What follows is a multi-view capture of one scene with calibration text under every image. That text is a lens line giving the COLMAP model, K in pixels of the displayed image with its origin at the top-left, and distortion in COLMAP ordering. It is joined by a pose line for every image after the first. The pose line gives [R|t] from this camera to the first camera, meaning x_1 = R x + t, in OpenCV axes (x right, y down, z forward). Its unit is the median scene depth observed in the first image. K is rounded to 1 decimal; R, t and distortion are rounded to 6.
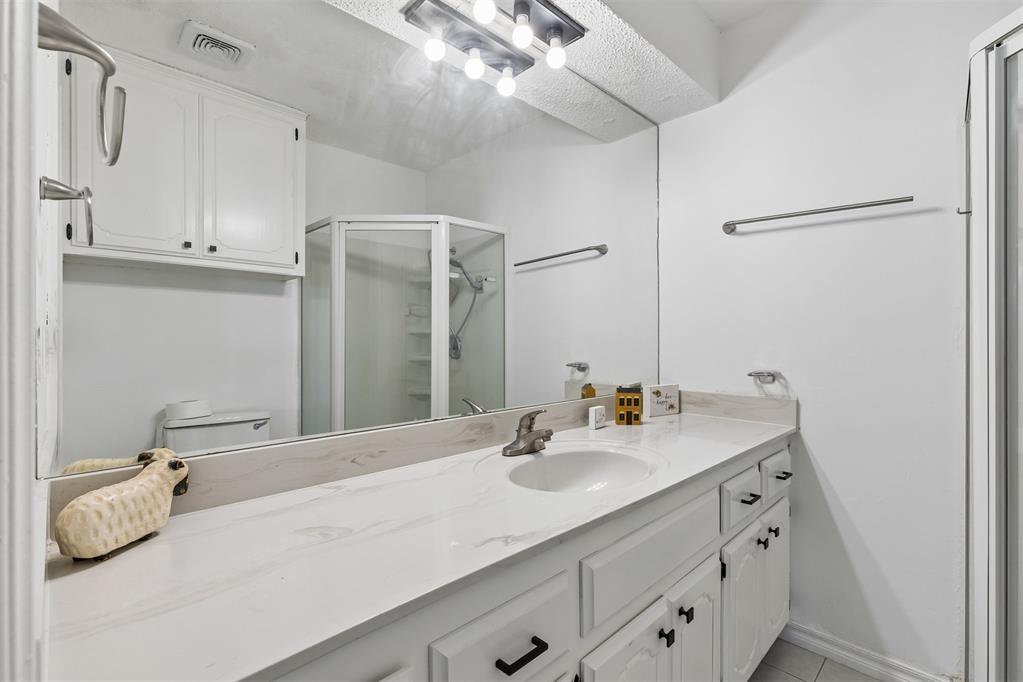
lens RADIAL K [[462.9, 0, 507.4], [0, 462.9, 340.0], [0, 0, 1]] dist [-0.002379, -0.000950]
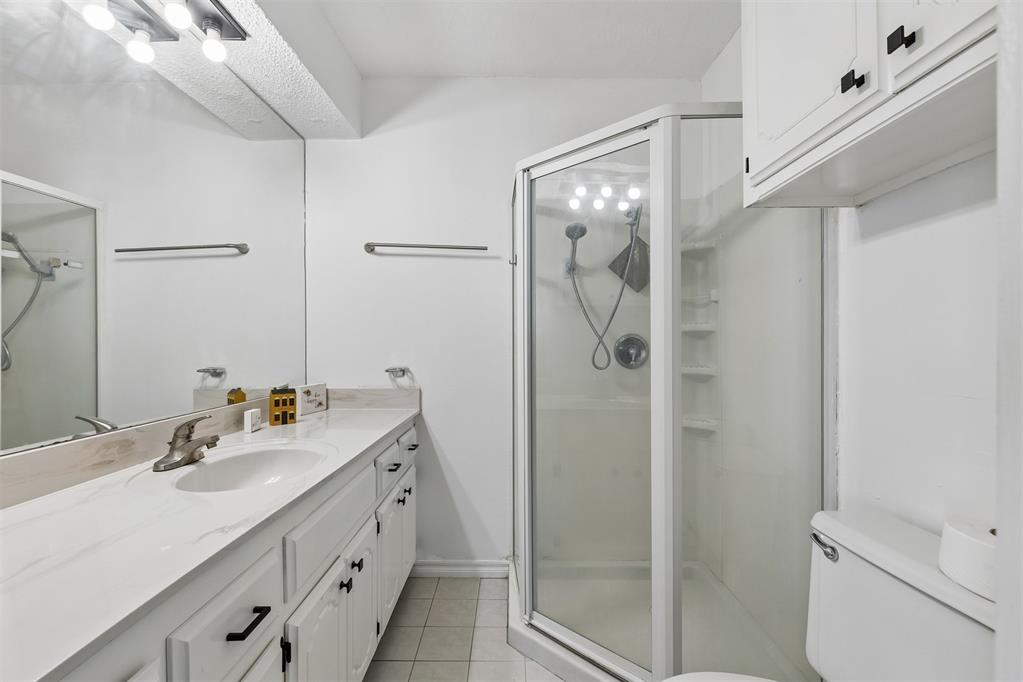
lens RADIAL K [[459.5, 0, 517.4], [0, 459.5, 342.3], [0, 0, 1]] dist [-0.001088, -0.000291]
pose [[0.690513, -0.002665, 0.723315, -0.130126], [0.002630, 0.999996, 0.001174, -0.001298], [-0.723315, 0.001092, 0.690517, -0.099226]]
